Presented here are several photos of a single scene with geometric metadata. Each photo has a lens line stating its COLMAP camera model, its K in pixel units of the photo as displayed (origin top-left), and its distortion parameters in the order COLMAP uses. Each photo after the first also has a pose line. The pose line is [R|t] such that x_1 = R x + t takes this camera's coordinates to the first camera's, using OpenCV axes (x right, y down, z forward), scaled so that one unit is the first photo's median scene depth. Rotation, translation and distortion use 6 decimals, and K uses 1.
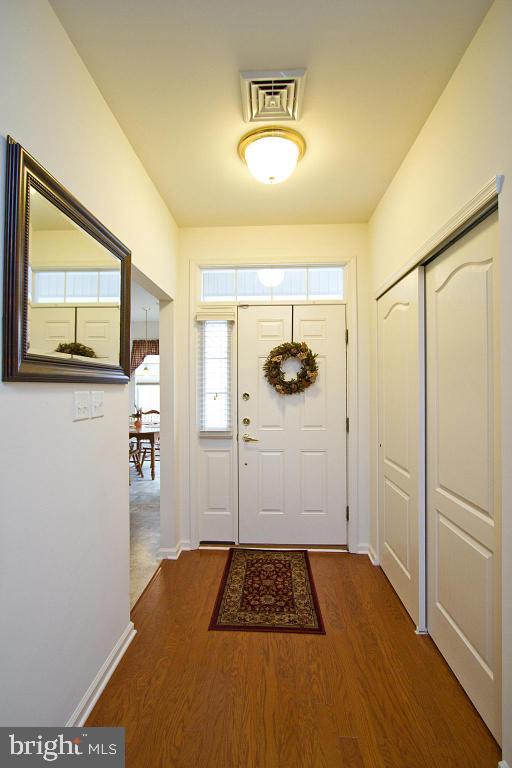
lens RADIAL K [[354.9, 0, 253.5], [0, 354.9, 385.9], [0, 0, 1]] dist [-0.012934, 0.000409]
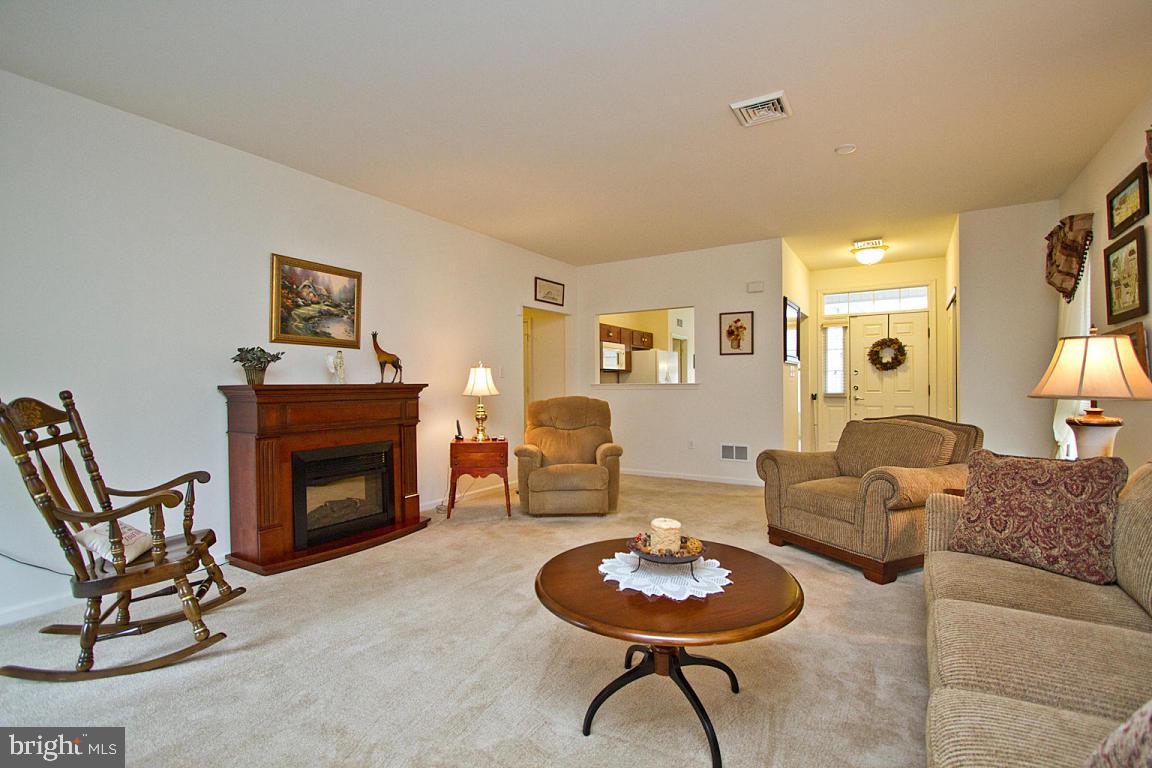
lens RADIAL K [[532.4, 0, 581.4], [0, 532.4, 386.1], [0, 0, 1]] dist [-0.012934, 0.000409]
pose [[0.877624, 0.002435, -0.479344, 0.041778], [0.002292, 0.999954, 0.009276, 0.067745], [0.479345, -0.009239, 0.877578, -1.739101]]
